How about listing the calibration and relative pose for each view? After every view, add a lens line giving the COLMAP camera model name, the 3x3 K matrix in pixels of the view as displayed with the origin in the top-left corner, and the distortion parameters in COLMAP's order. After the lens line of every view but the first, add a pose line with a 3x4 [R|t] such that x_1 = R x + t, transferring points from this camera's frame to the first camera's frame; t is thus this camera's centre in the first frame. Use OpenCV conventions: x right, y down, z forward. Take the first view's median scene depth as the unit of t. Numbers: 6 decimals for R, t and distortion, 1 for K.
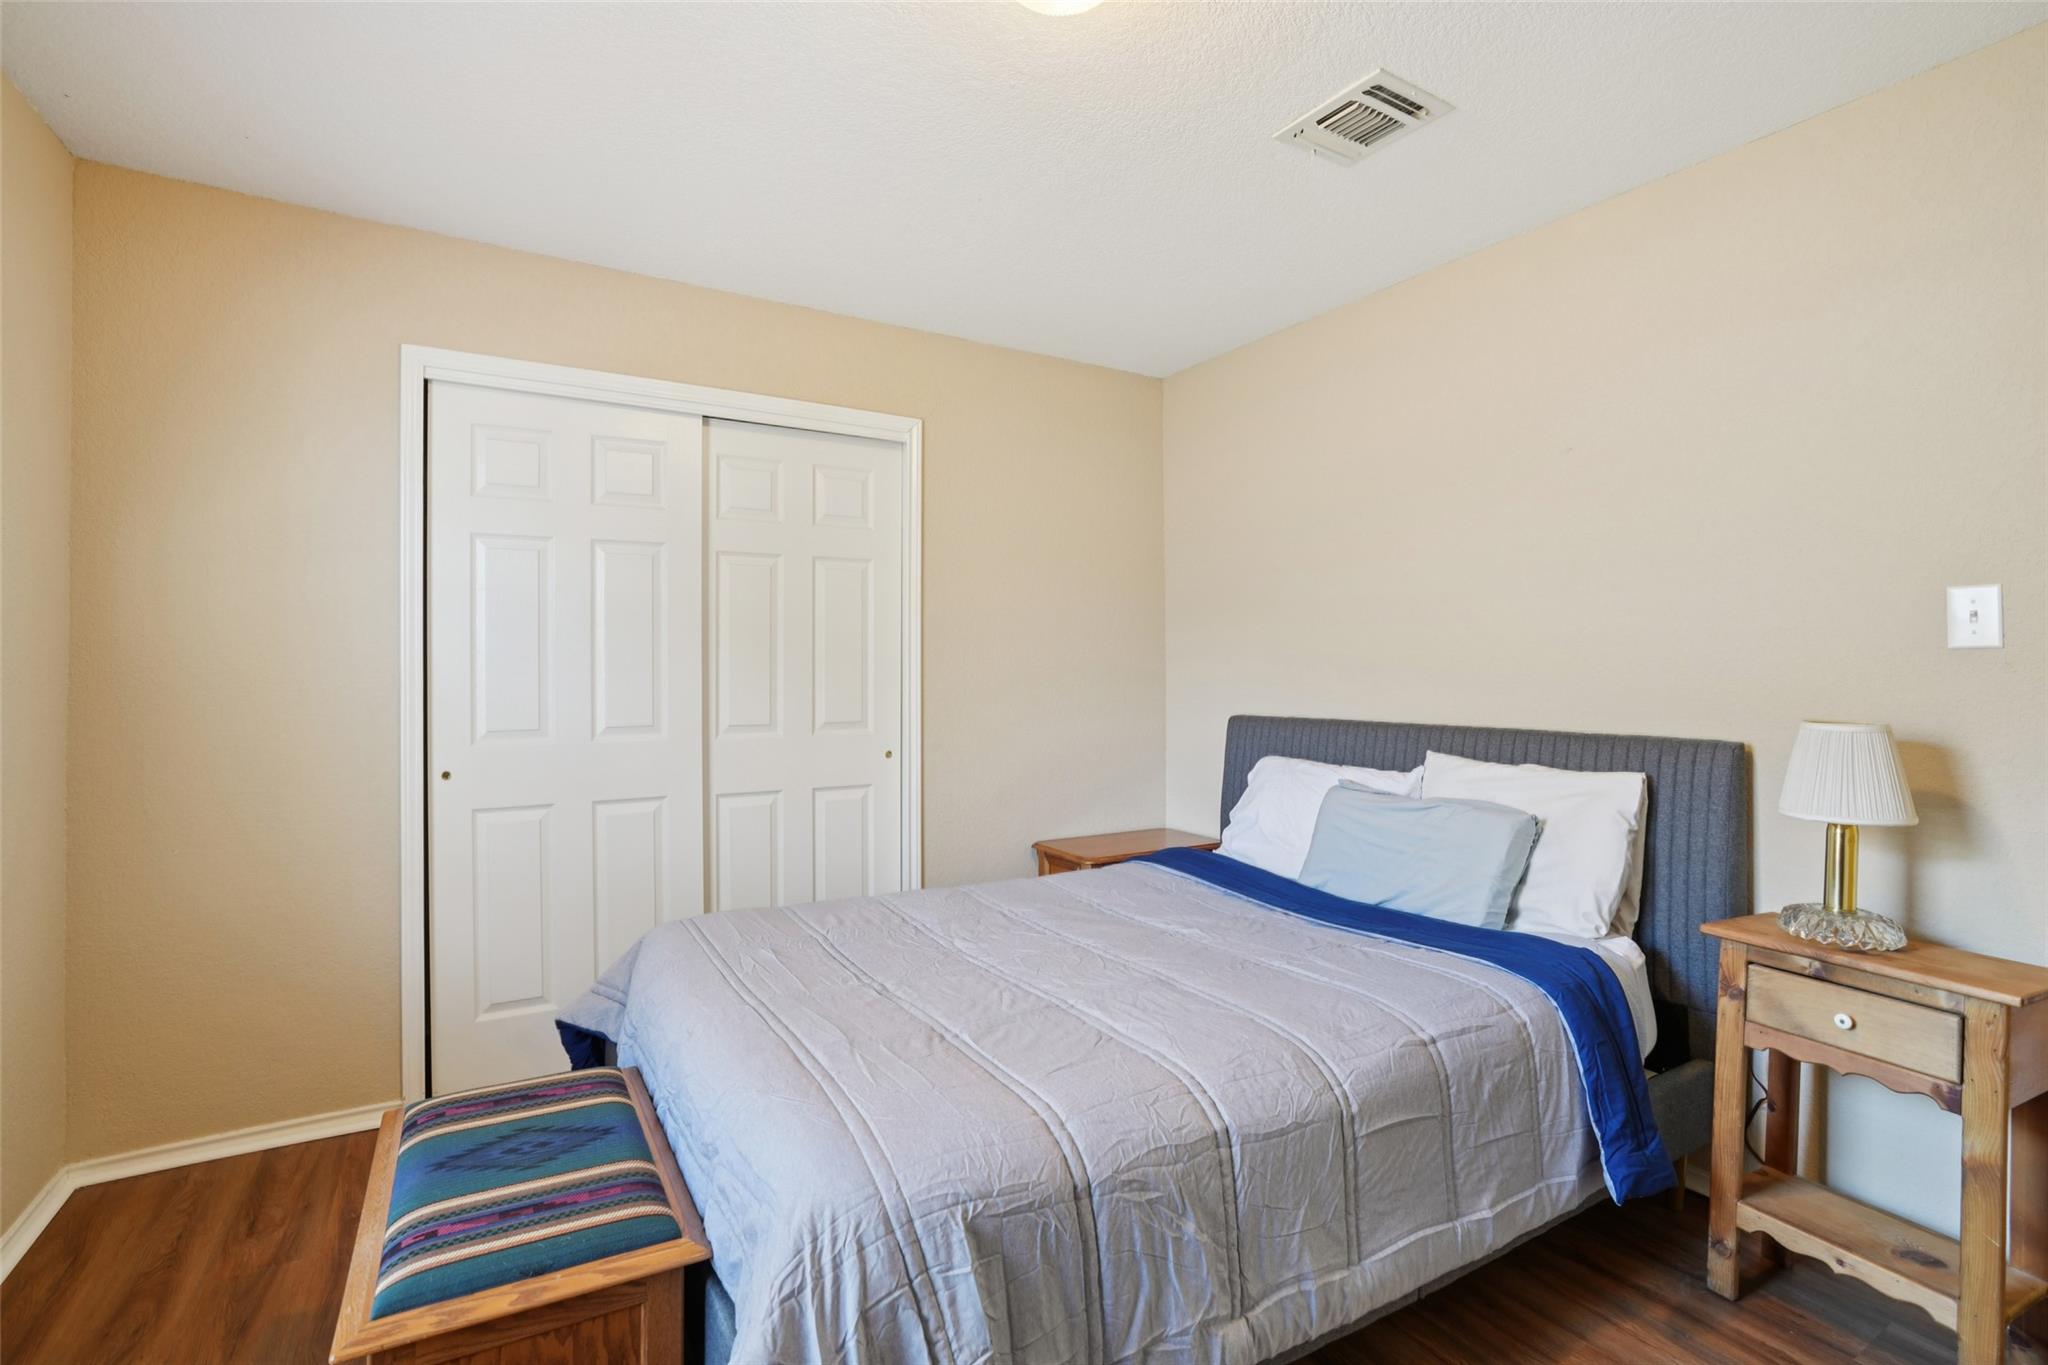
lens RADIAL K [[948.9, 0, 1030.7], [0, 948.9, 661.4], [0, 0, 1]] dist [-0.054802, 0.024058]
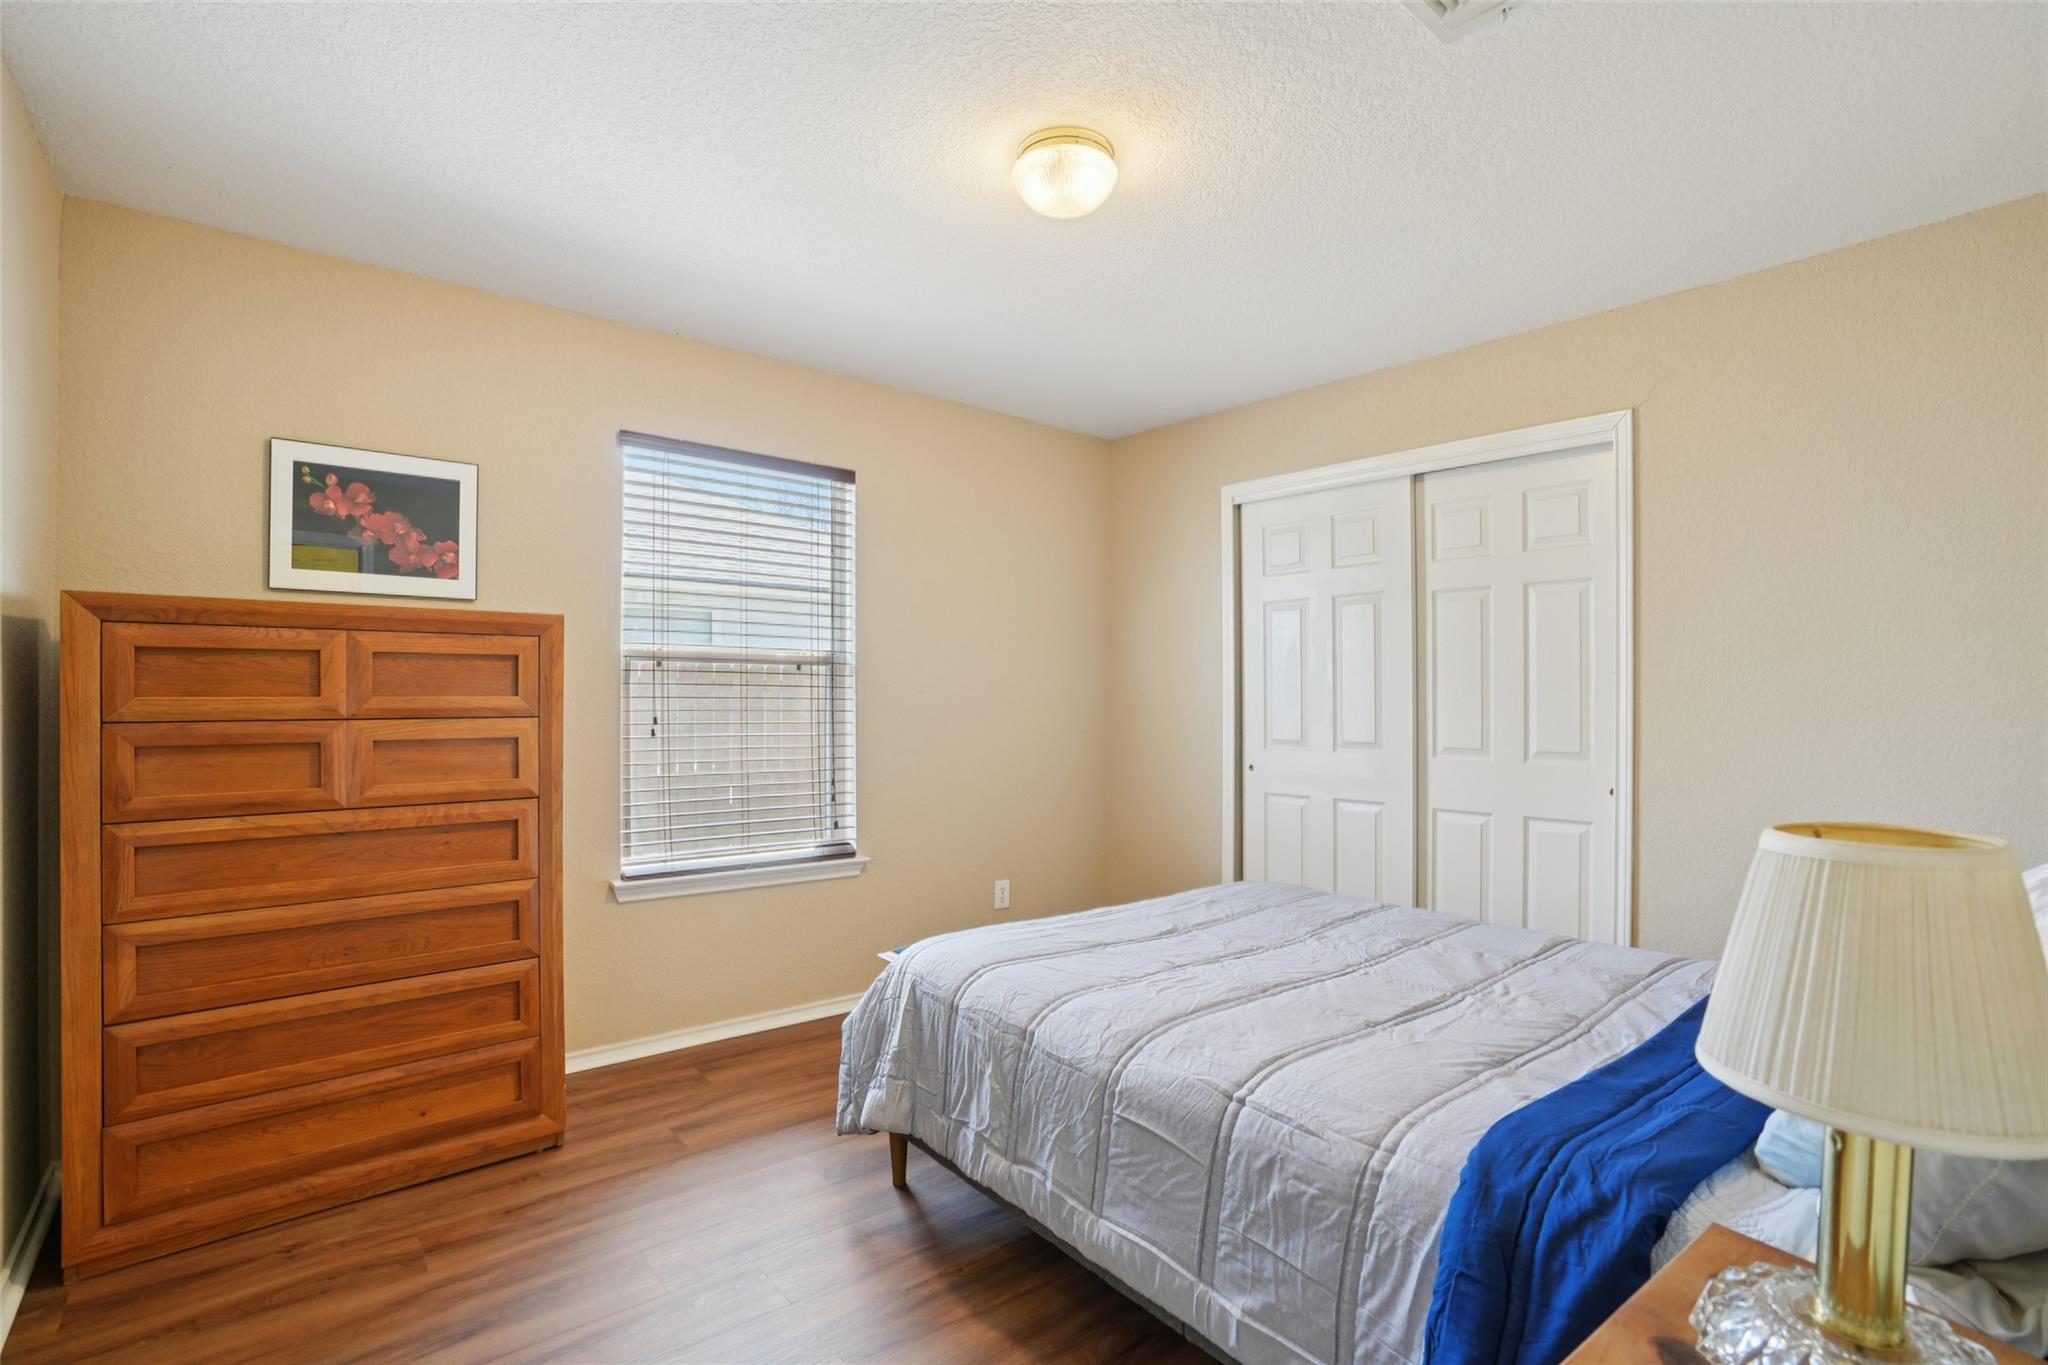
lens RADIAL K [[945.5, 0, 1024.0], [0, 945.5, 682.5], [0, 0, 1]] dist [-0.066560, 0.026460]
pose [[0.152541, -0.016238, -0.988164, 1.235550], [0.004602, 0.999866, -0.015720, 0.012735], [0.988286, -0.002150, 0.152596, 0.622513]]
